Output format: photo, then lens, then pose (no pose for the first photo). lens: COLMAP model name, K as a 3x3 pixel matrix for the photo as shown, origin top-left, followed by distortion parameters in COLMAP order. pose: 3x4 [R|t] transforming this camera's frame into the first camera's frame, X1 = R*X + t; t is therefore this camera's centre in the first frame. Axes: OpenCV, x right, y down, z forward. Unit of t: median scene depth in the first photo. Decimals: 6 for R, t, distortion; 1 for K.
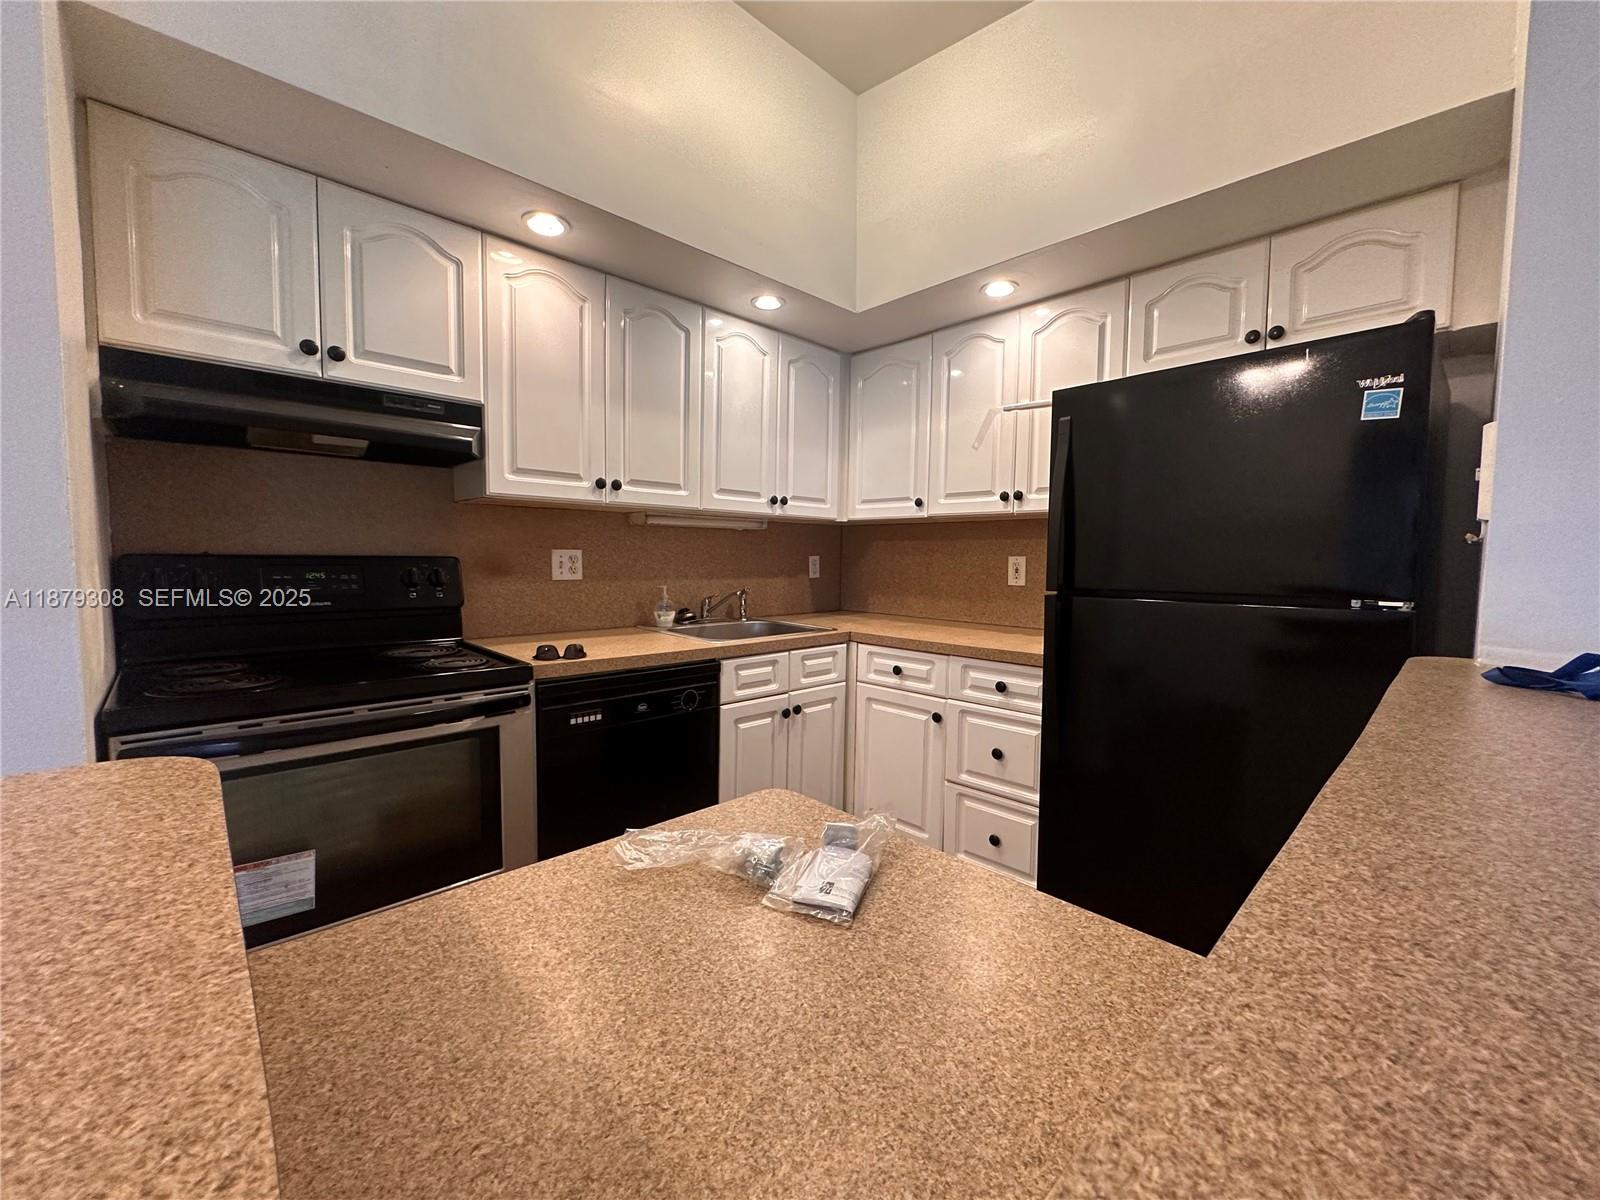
lens RADIAL K [[639.6, 0, 801.2], [0, 639.6, 594.3], [0, 0, 1]] dist [0.002744, -0.000336]
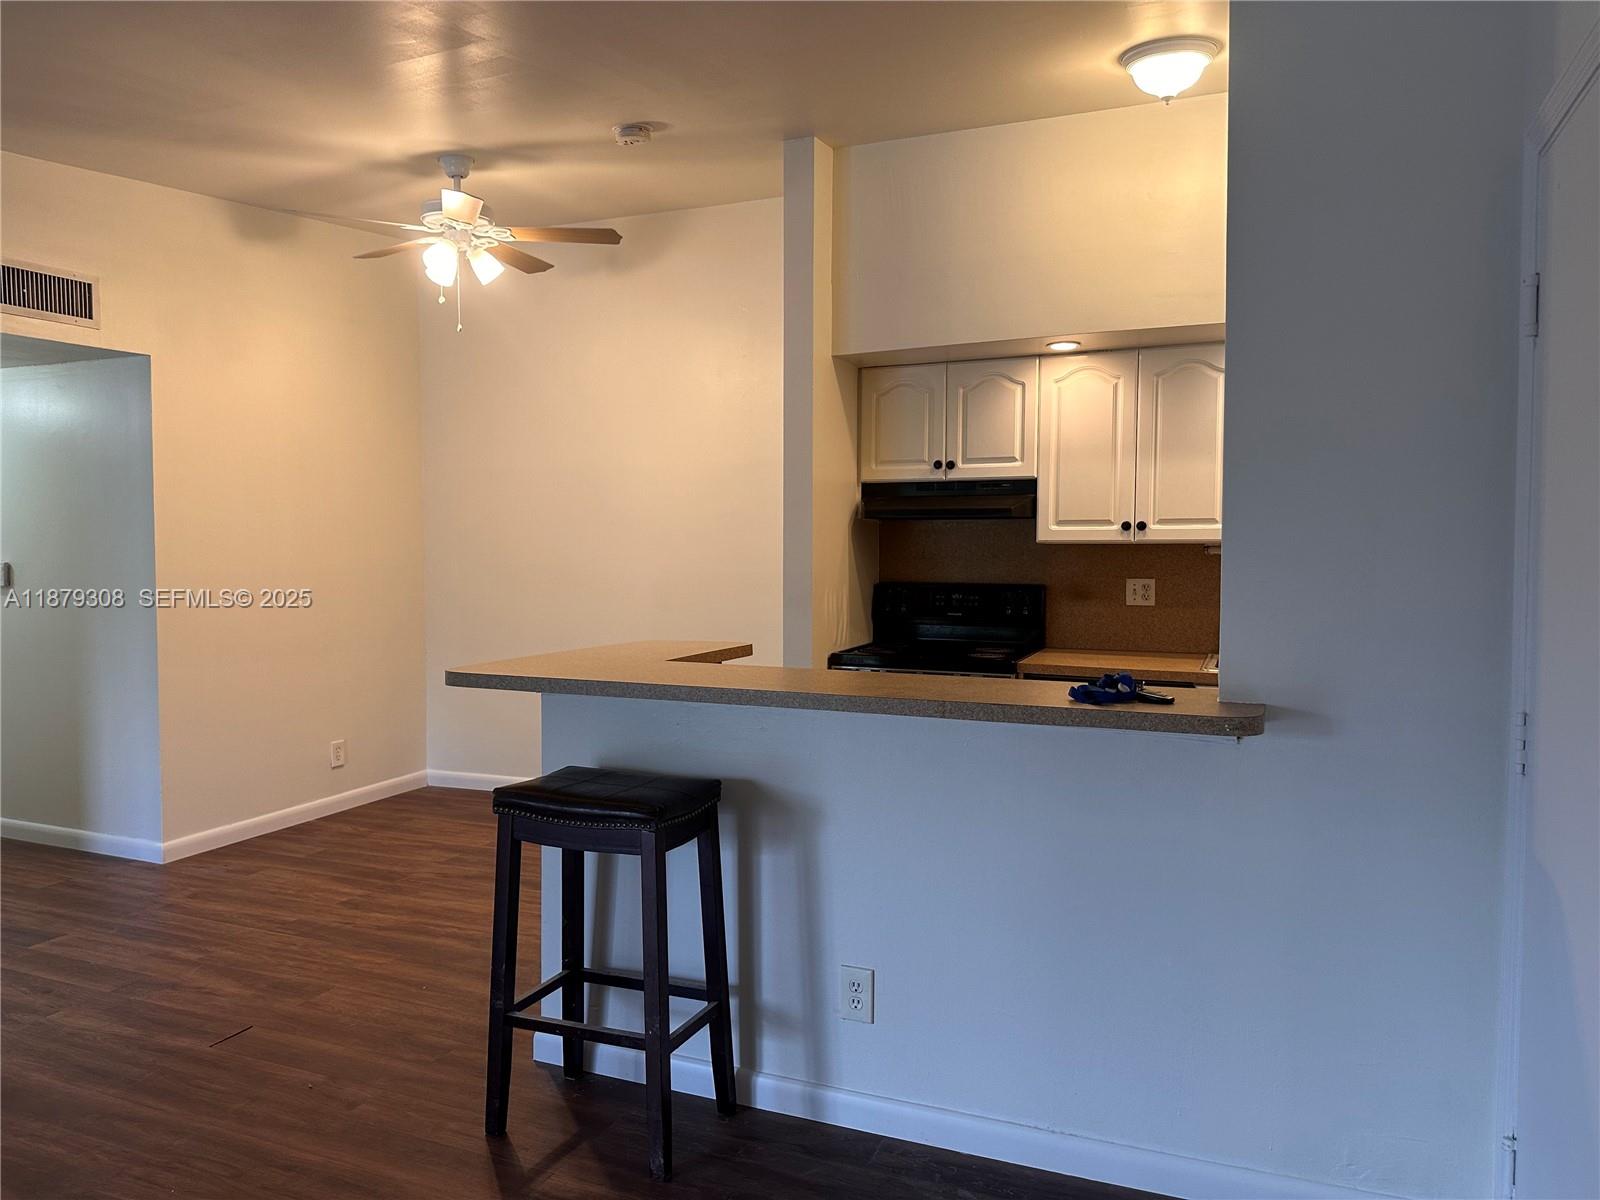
lens RADIAL K [[1116.1, 0, 803.4], [0, 1116.1, 595.5], [0, 0, 1]] dist [0.060644, -0.069741]
pose [[0.389573, 0.031544, -0.920455, 1.547232], [-0.052308, 0.998558, 0.012082, -0.041428], [0.919509, 0.043441, 0.390661, -0.410096]]
